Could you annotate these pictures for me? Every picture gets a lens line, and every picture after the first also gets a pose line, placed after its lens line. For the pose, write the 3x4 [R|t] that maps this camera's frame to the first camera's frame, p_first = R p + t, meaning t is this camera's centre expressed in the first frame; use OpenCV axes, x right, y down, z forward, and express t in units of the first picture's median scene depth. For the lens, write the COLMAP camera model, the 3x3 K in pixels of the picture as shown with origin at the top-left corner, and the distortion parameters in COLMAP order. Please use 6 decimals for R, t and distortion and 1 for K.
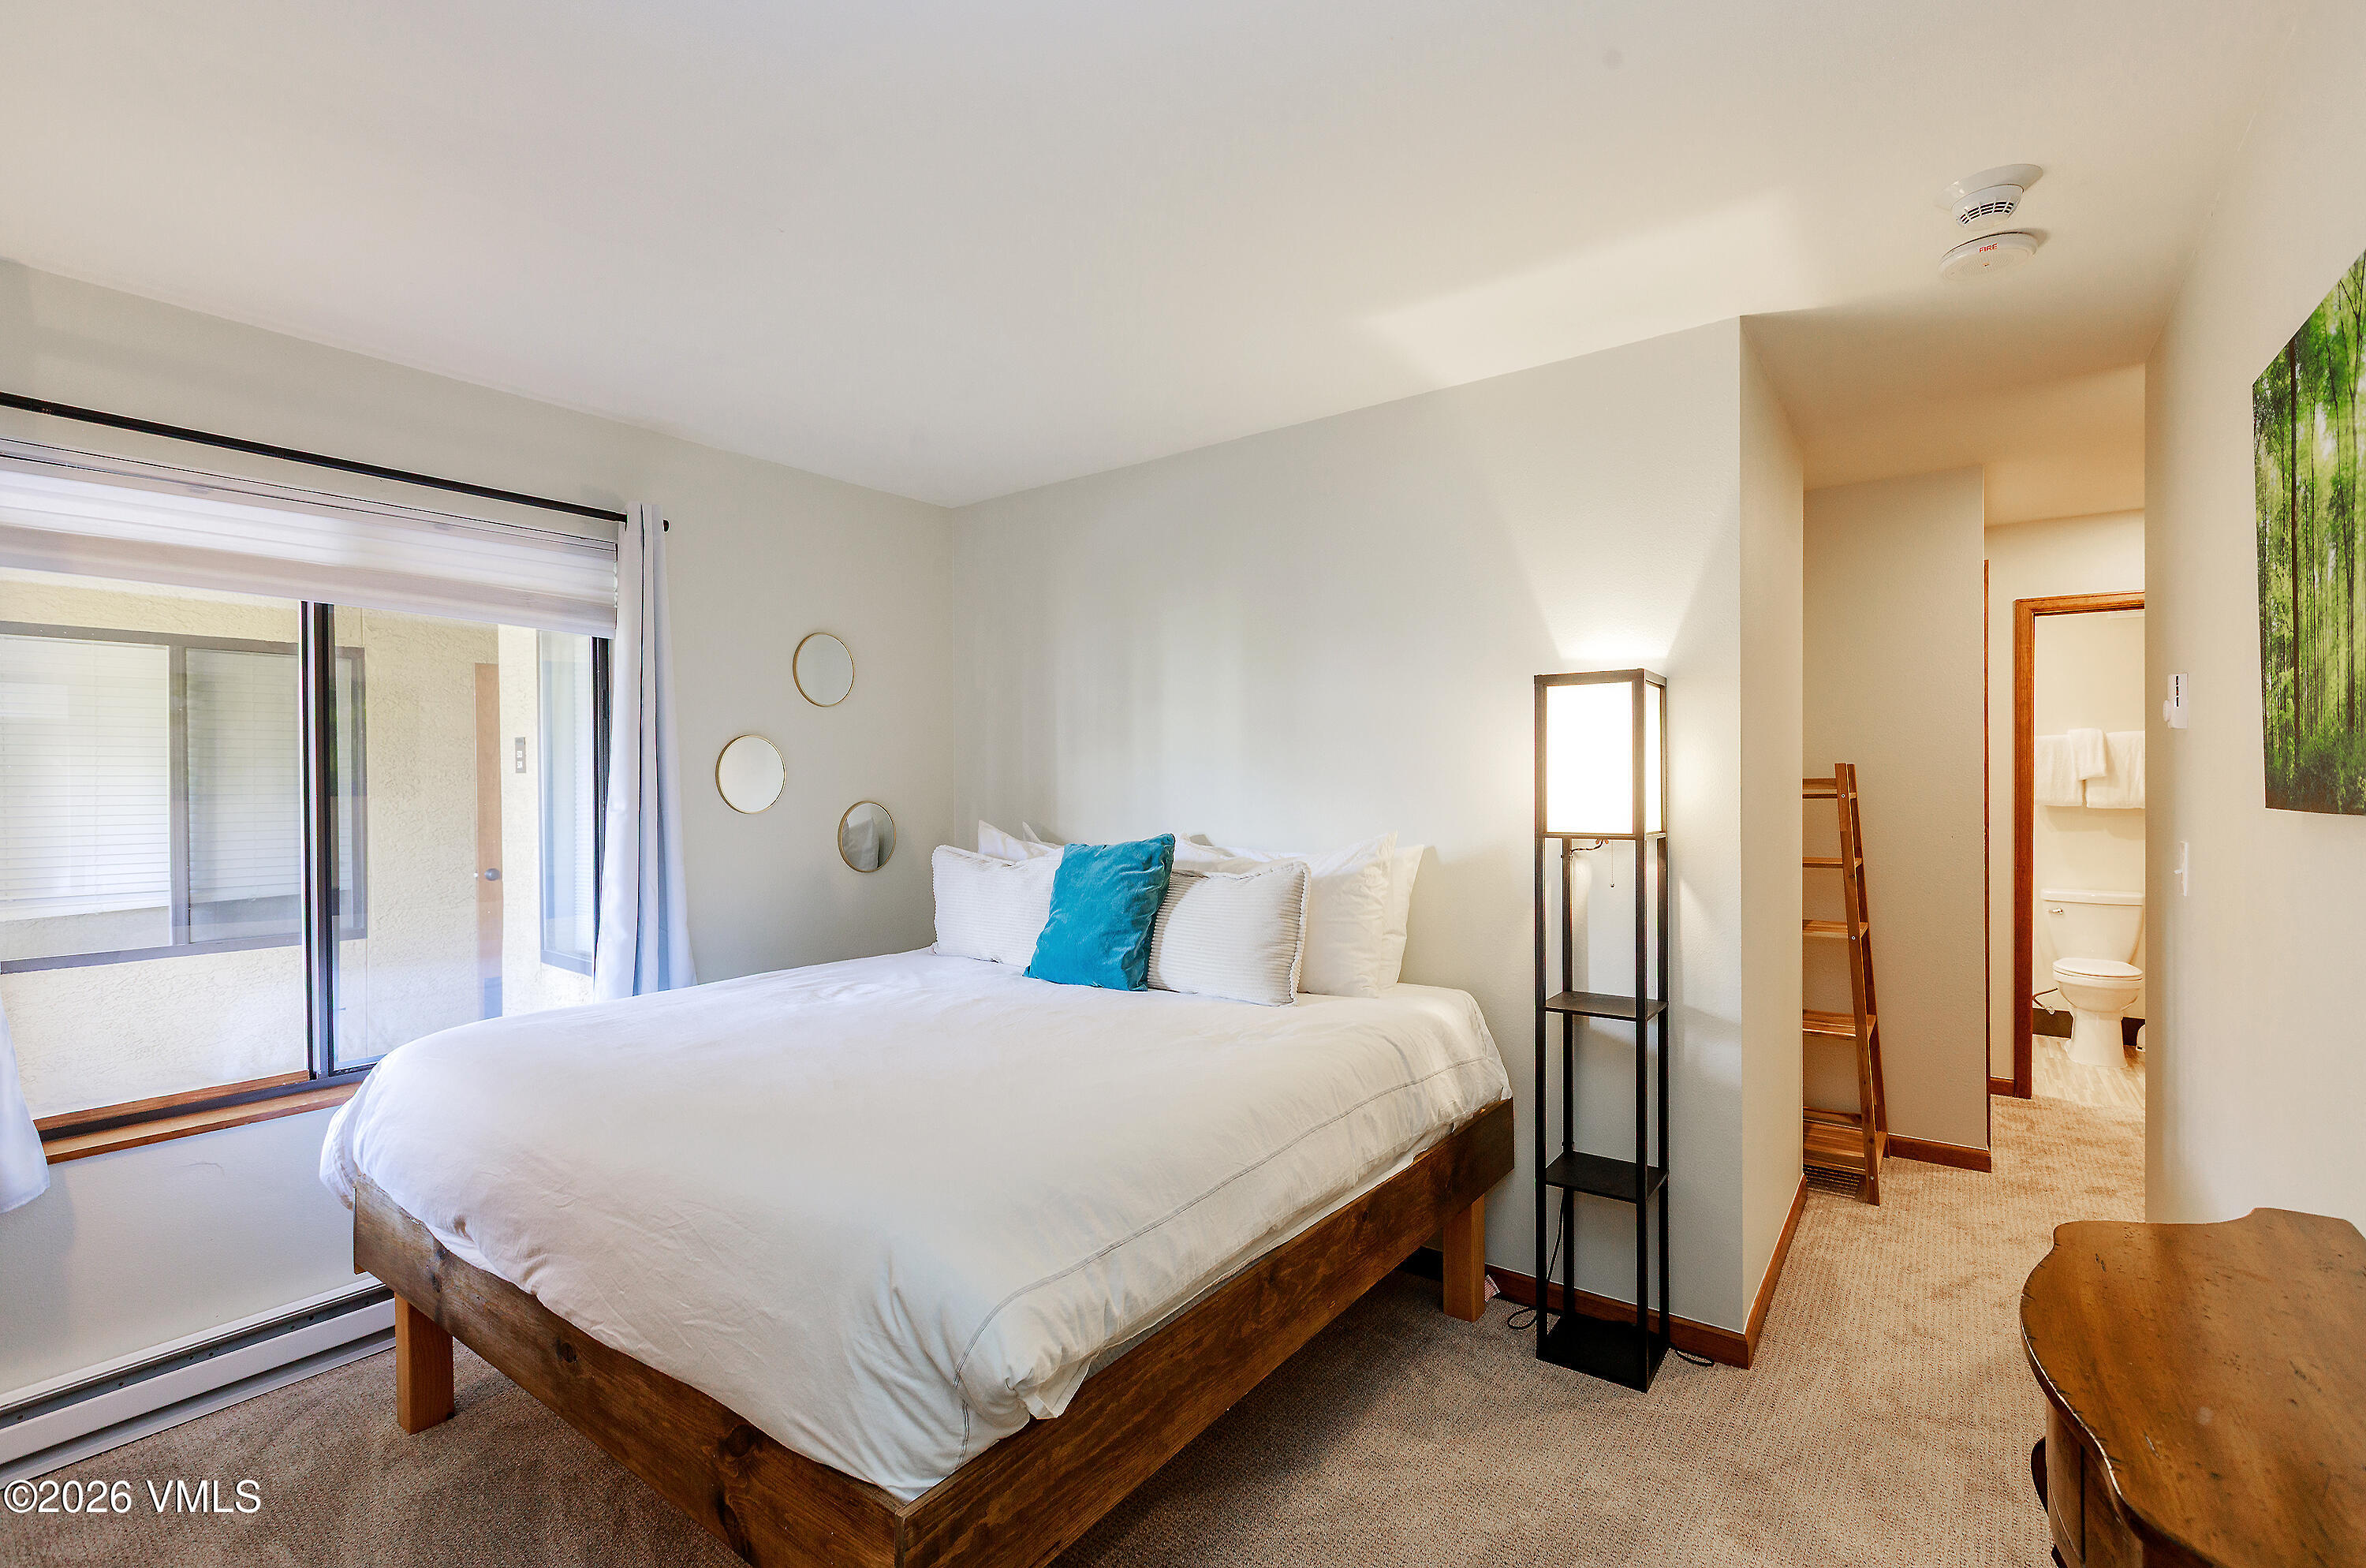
lens RADIAL K [[1059.7, 0, 1186.6], [0, 1059.7, 778.8], [0, 0, 1]] dist [0.005818, -0.000946]
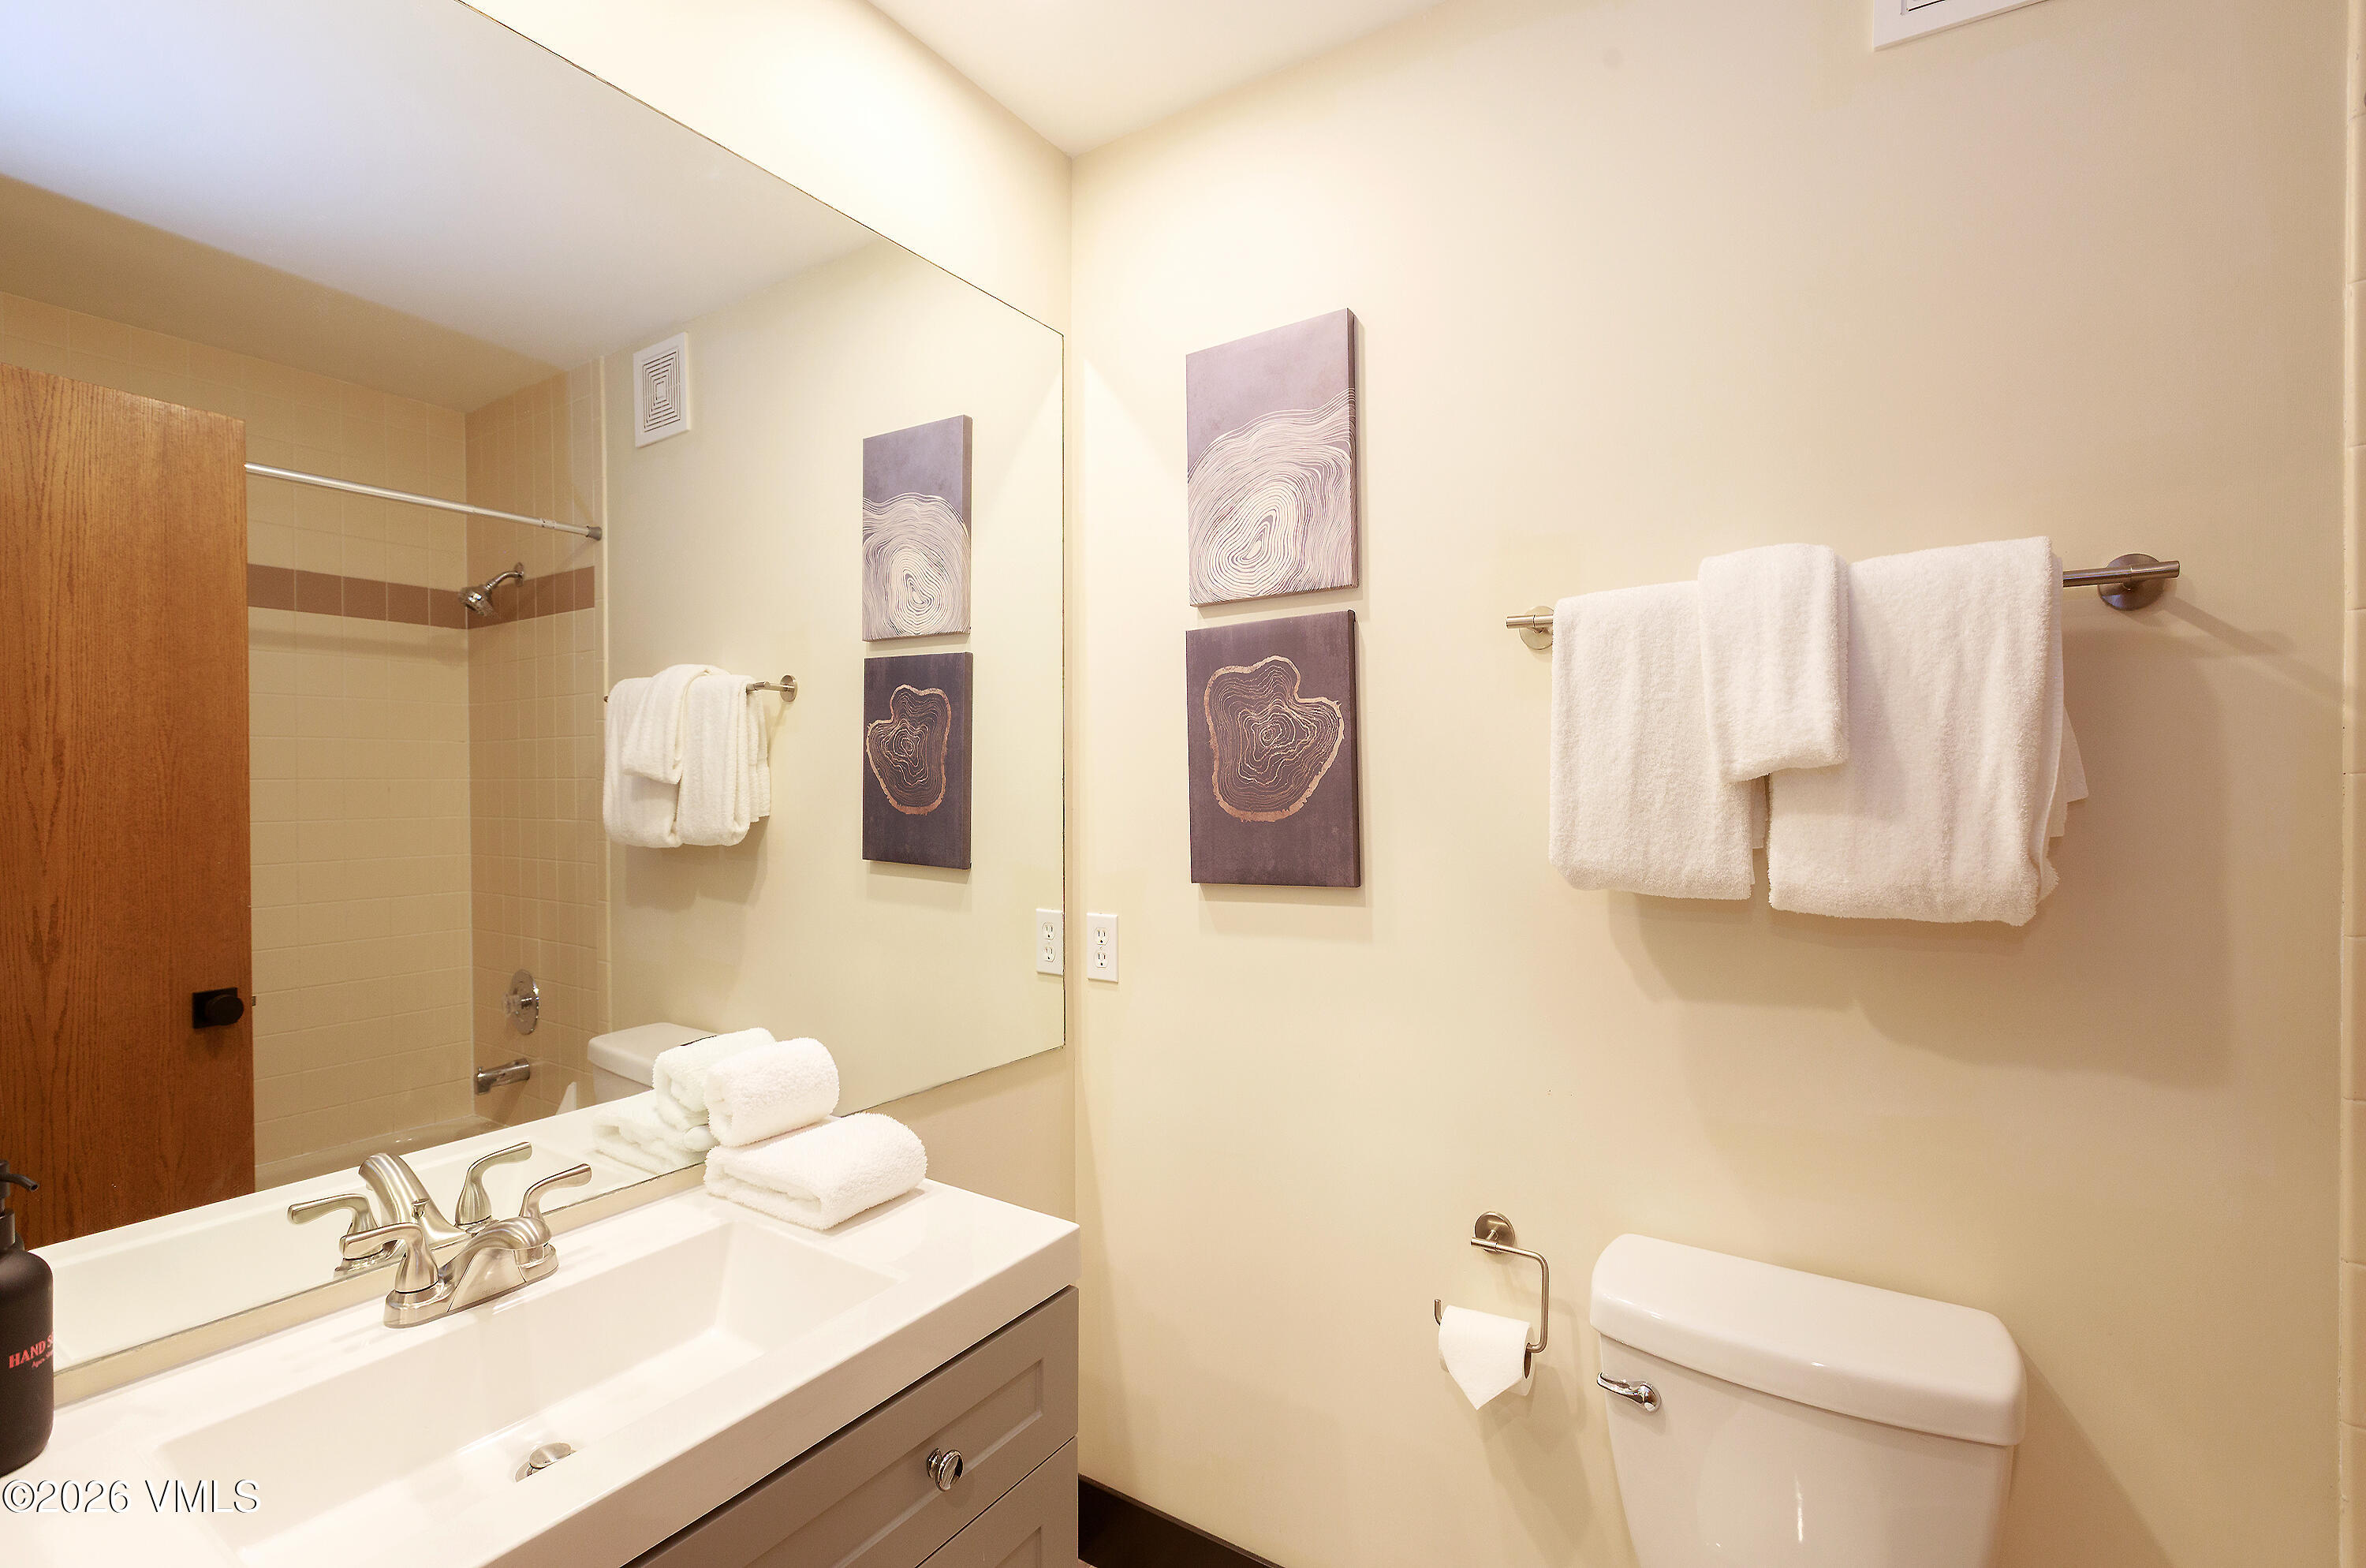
lens RADIAL K [[1059.7, 0, 1181.1], [0, 1059.7, 789.2], [0, 0, 1]] dist [0.005818, -0.000946]
pose [[0.997458, 0.002933, 0.071194, 0.714525], [-0.002947, 0.999996, 0.000091, 0.003341], [-0.071194, -0.000300, 0.997462, 0.796131]]
